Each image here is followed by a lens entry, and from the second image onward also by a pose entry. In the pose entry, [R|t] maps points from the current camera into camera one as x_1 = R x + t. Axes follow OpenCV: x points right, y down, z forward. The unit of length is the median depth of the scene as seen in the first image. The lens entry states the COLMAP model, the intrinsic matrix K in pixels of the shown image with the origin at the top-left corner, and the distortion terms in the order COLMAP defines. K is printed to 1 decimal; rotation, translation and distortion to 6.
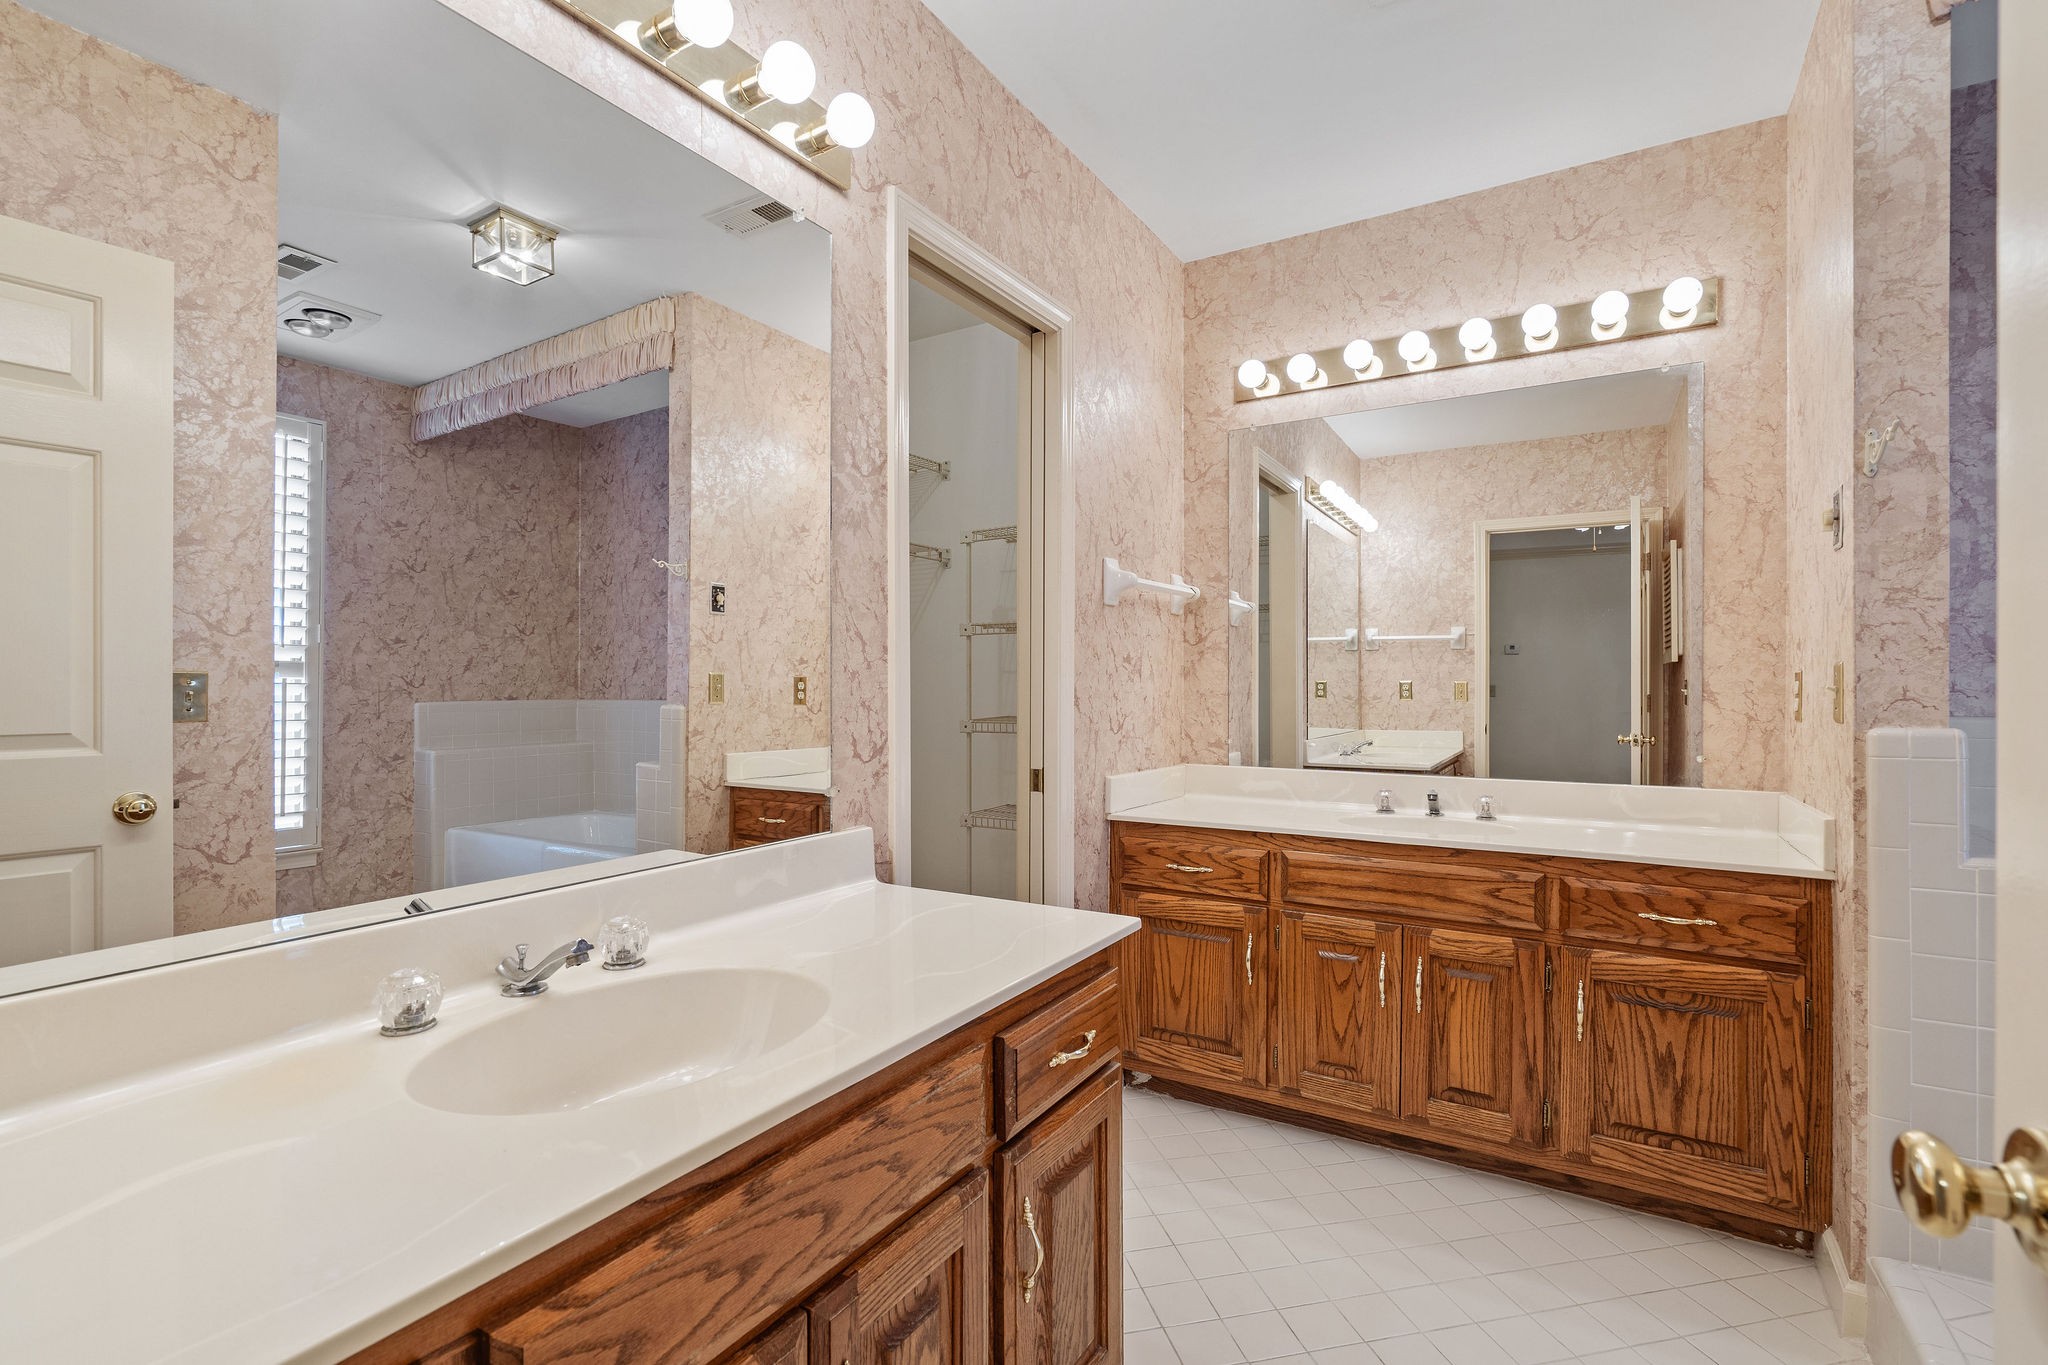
lens RADIAL K [[931.1, 0, 1019.4], [0, 931.1, 684.8], [0, 0, 1]] dist [-0.001422, 0.000613]
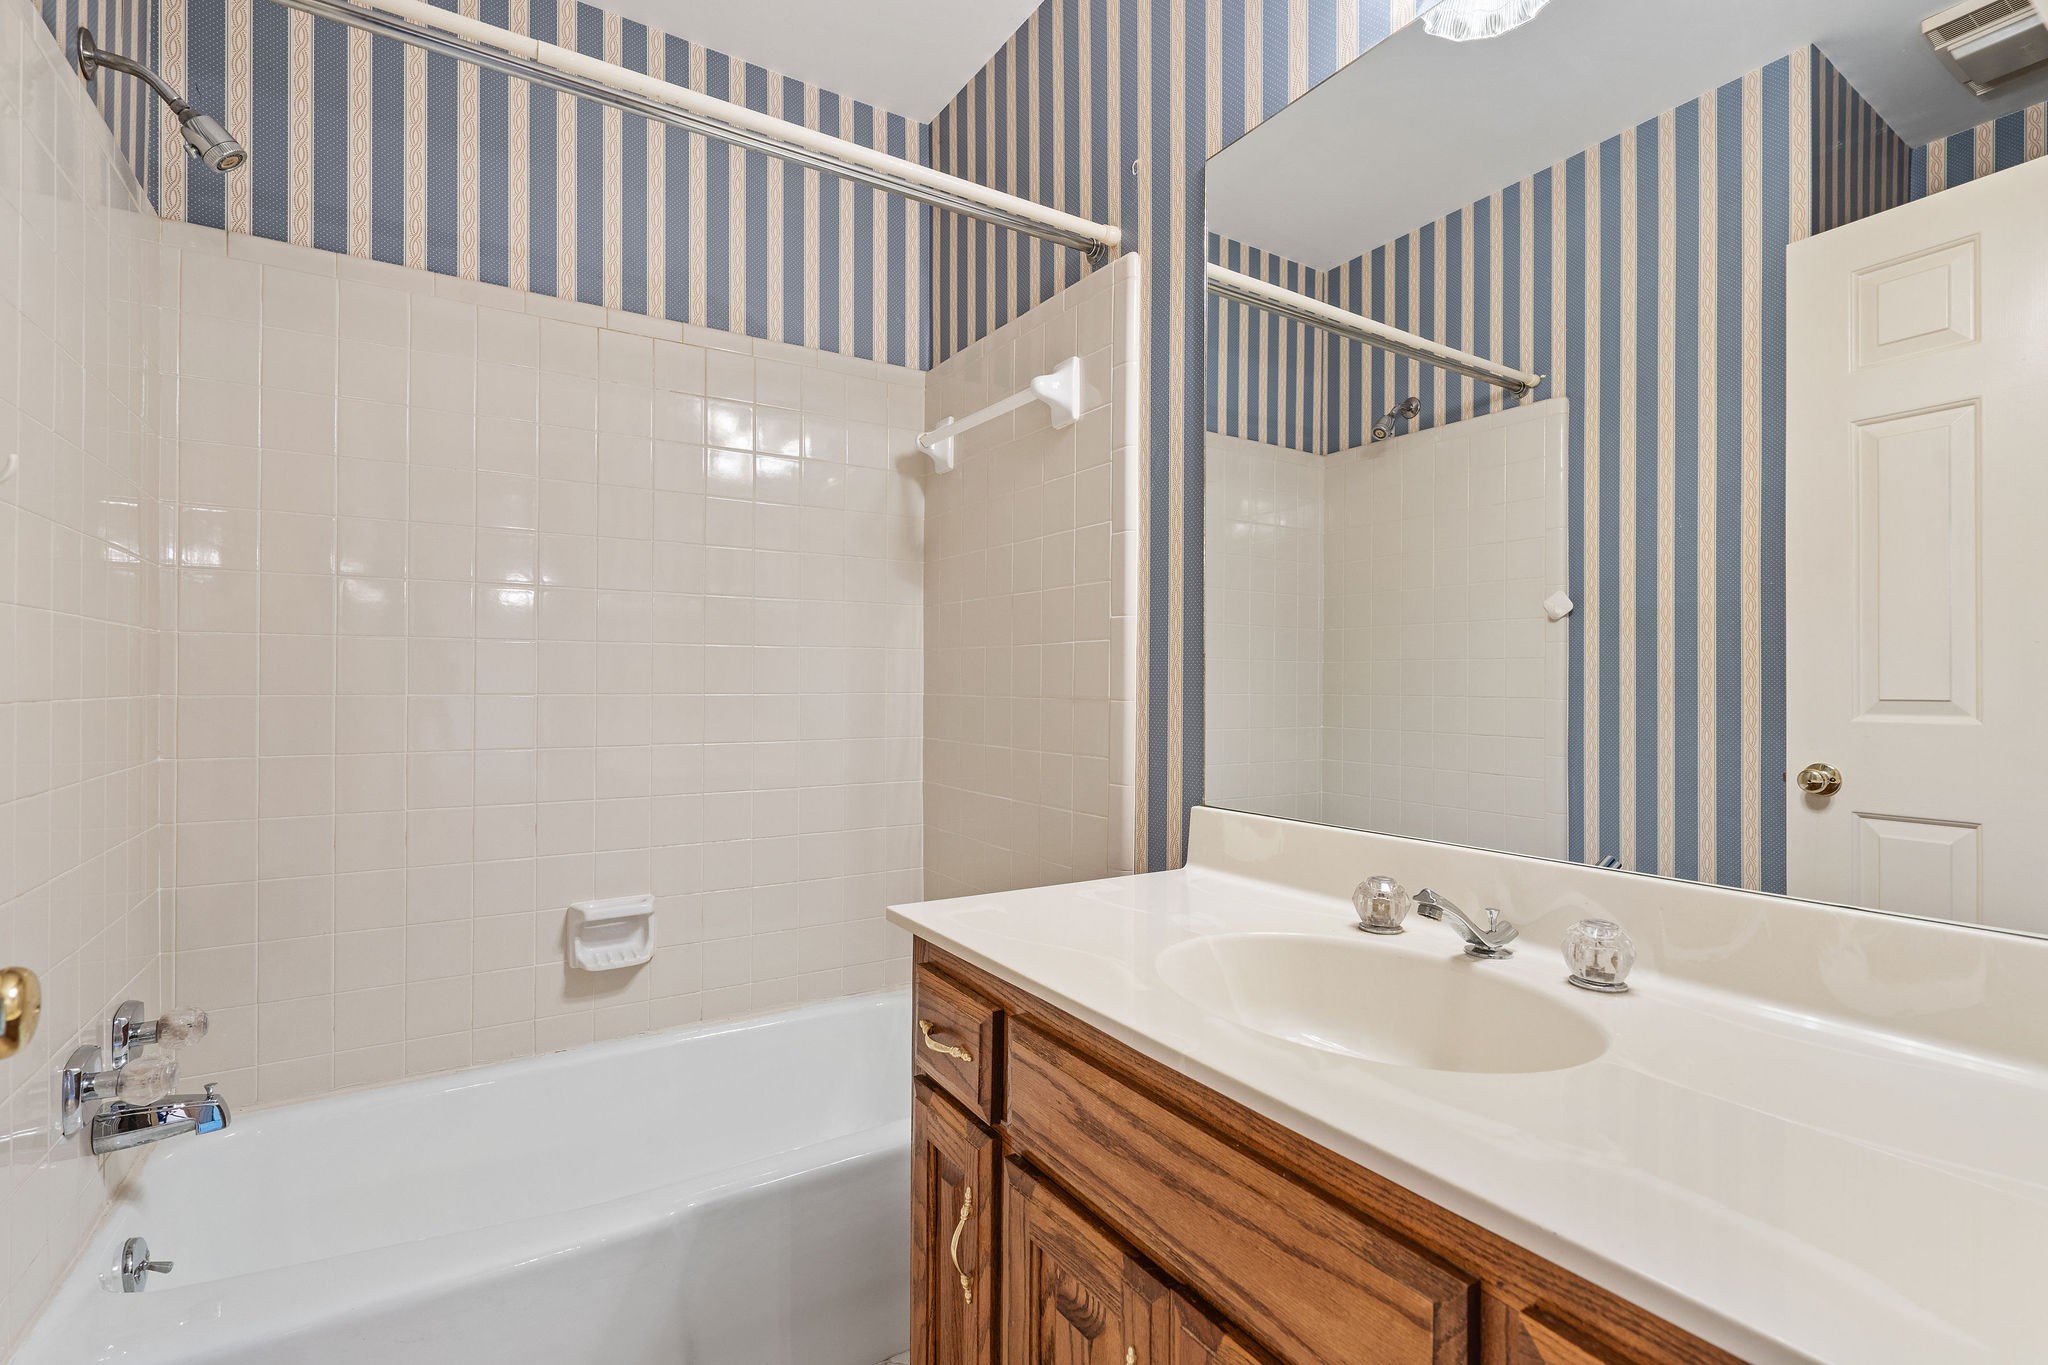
lens RADIAL K [[931.3, 0, 1023.9], [0, 931.3, 661.9], [0, 0, 1]] dist [-0.001243, 0.001261]
pose [[-0.436831, -0.010268, -0.899485, 0.470093], [-0.010337, 0.999926, -0.006394, 0.046854], [0.899484, 0.006505, -0.436905, 0.908543]]
